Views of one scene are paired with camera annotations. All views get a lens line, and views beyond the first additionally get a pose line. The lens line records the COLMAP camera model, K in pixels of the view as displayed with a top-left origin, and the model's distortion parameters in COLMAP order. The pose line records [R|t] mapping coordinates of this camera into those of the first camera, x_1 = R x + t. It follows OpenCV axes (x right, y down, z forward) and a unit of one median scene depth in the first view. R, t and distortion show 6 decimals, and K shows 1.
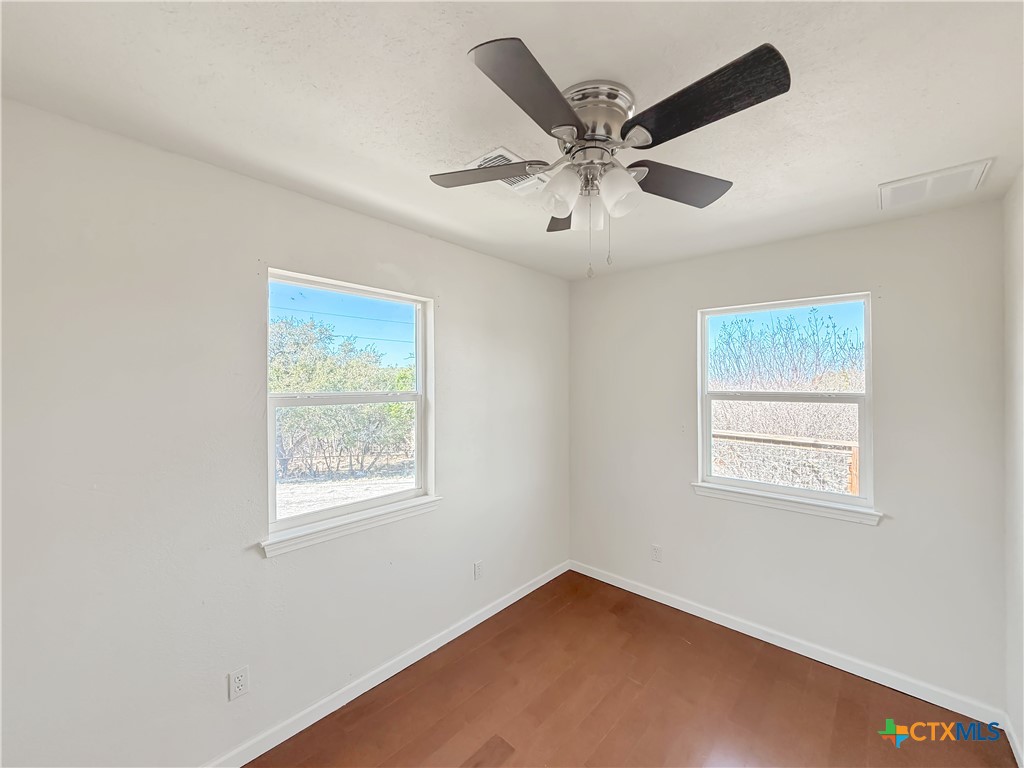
lens RADIAL K [[406.2, 0, 512.0], [0, 406.2, 384.0], [0, 0, 1]] dist [0.007516, 0.000035]
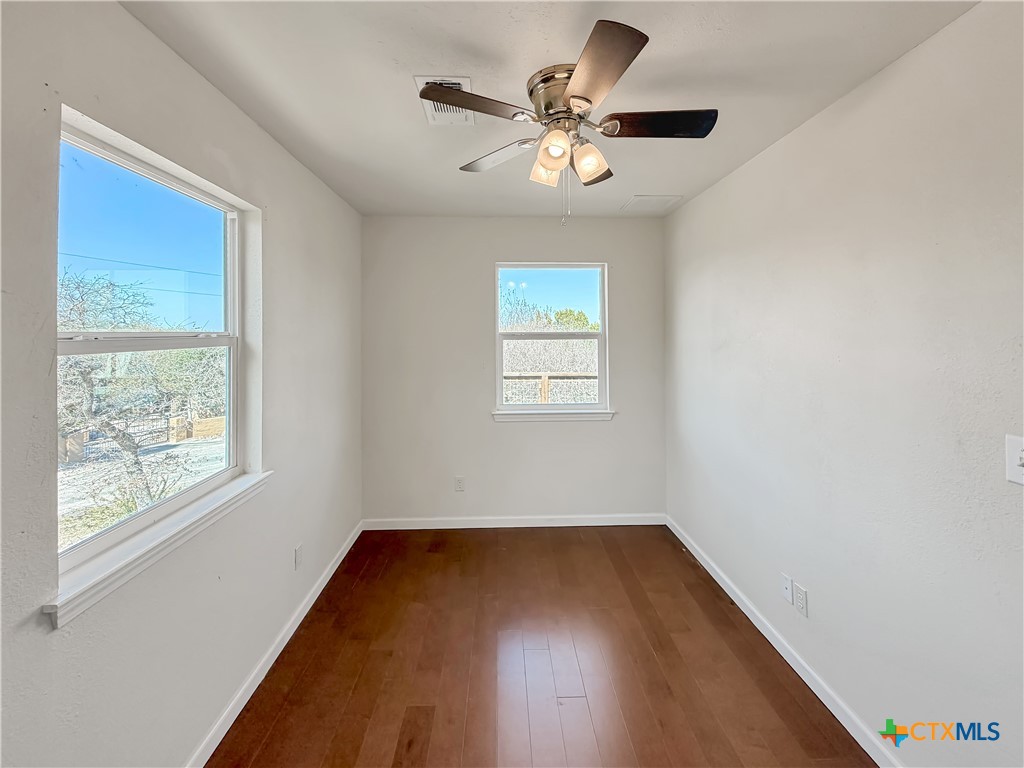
lens RADIAL K [[421.8, 0, 510.5], [0, 421.8, 329.8], [0, 0, 1]] dist [0.016691, 0.000111]
pose [[0.731226, -0.000696, 0.682135, -0.386667], [0.008810, 0.999926, -0.008423, 0.024572], [-0.682079, 0.012169, 0.731177, 0.108417]]
